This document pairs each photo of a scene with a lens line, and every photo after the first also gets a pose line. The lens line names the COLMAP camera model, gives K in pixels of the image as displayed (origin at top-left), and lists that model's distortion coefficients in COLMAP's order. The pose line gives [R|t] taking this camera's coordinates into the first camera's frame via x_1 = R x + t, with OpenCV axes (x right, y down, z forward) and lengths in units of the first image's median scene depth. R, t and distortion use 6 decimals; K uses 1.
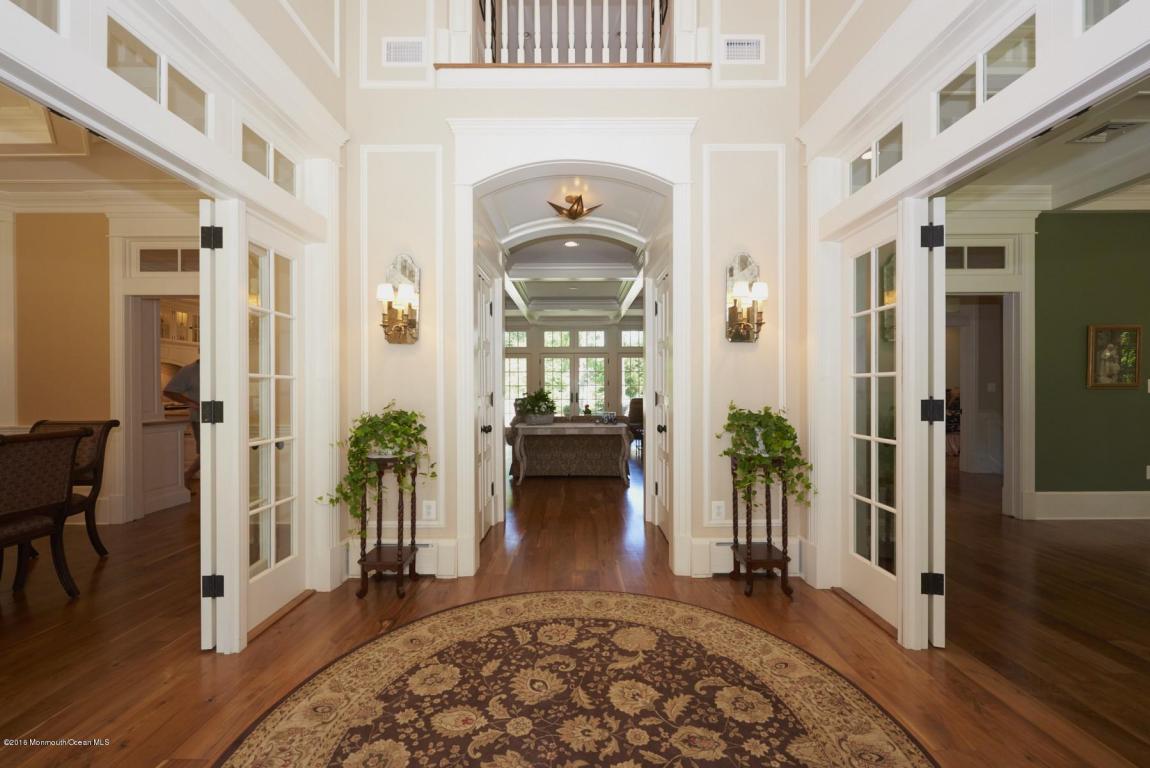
lens RADIAL K [[474.7, 0, 575.0], [0, 474.7, 384.0], [0, 0, 1]] dist [-0.000488, -0.000200]
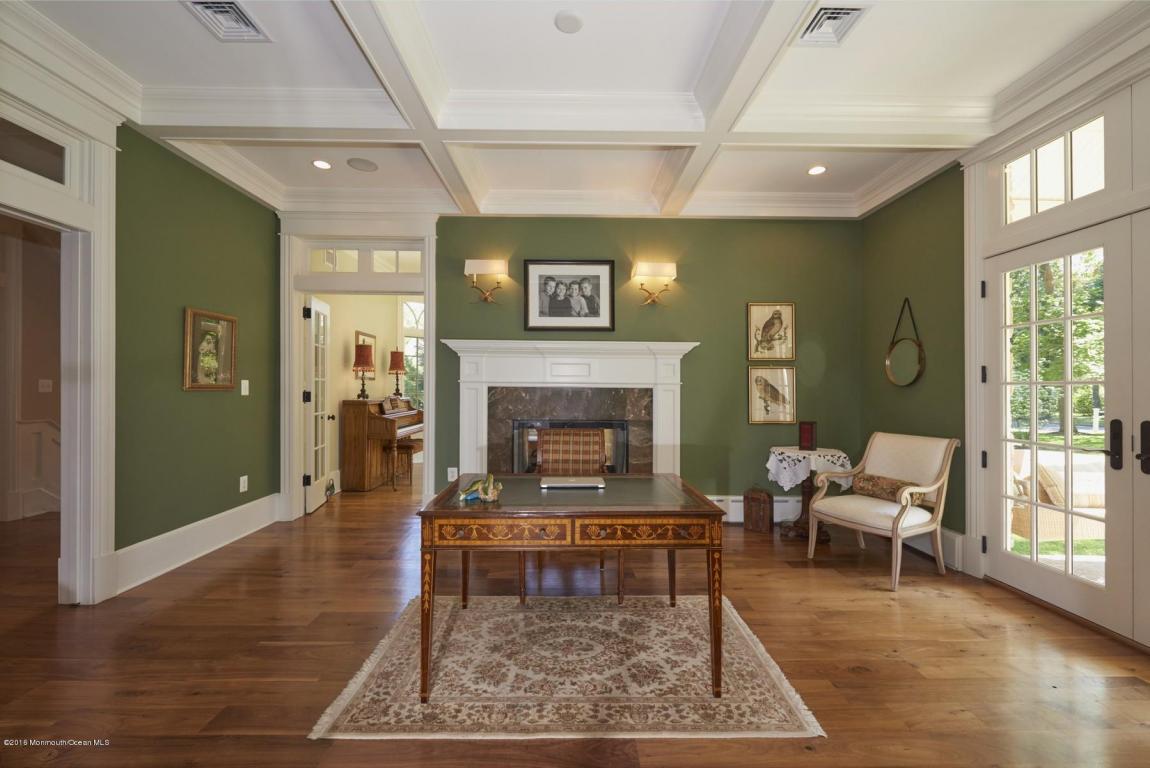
lens RADIAL K [[454.6, 0, 575.0], [0, 454.6, 384.0], [0, 0, 1]] dist [-0.000070, -0.000165]
pose [[-0.013598, -0.000340, 0.999907, 0.345180], [-0.001887, 0.999998, 0.000314, -0.002336], [-0.999906, -0.001882, -0.013598, 0.385588]]
